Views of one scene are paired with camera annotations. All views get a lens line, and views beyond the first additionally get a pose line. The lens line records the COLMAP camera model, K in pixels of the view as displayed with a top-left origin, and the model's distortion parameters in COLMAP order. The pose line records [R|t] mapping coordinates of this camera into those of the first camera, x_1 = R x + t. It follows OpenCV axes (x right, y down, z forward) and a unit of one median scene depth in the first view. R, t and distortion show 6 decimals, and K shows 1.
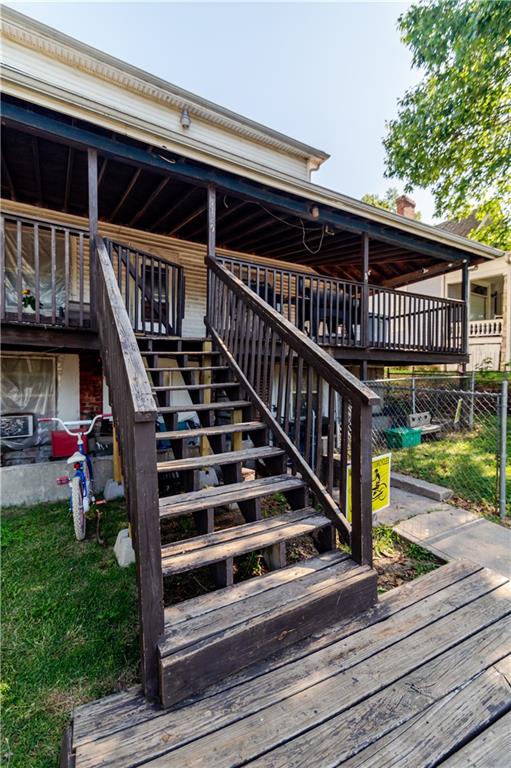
lens RADIAL K [[346.9, 0, 255.5], [0, 346.9, 384.0], [0, 0, 1]] dist [0.017305, 0.000119]
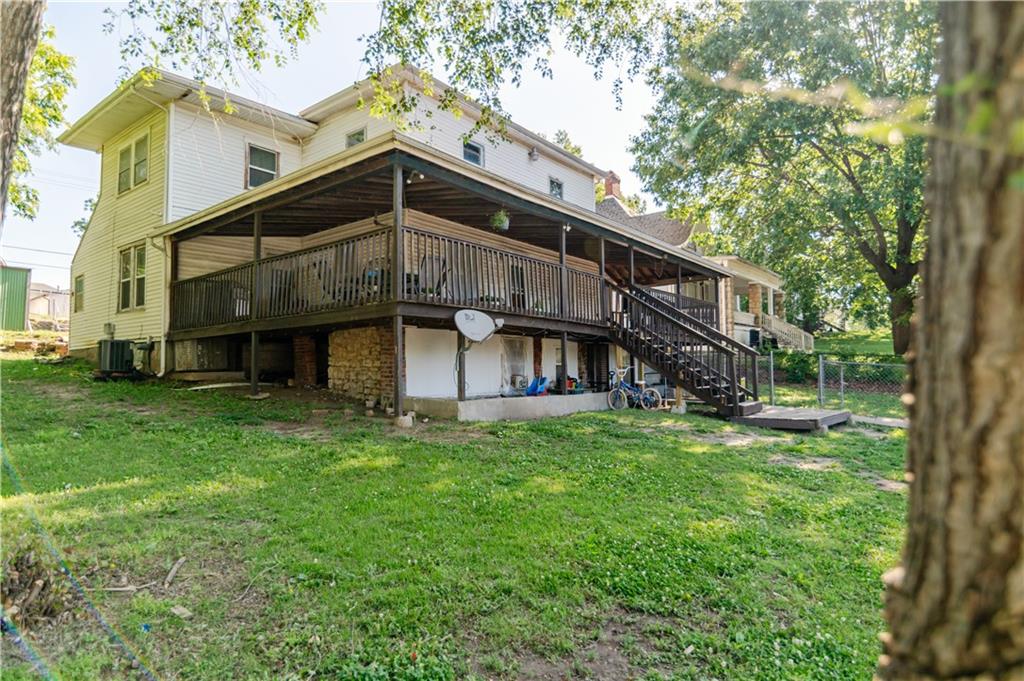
lens RADIAL K [[580.3, 0, 512.0], [0, 580.3, 340.5], [0, 0, 1]] dist [-0.000077, -0.000007]
pose [[0.930706, 0.004232, 0.365743, -0.862860], [0.020145, 0.997822, -0.062809, 0.043329], [-0.365213, 0.065824, 0.928594, -0.734936]]
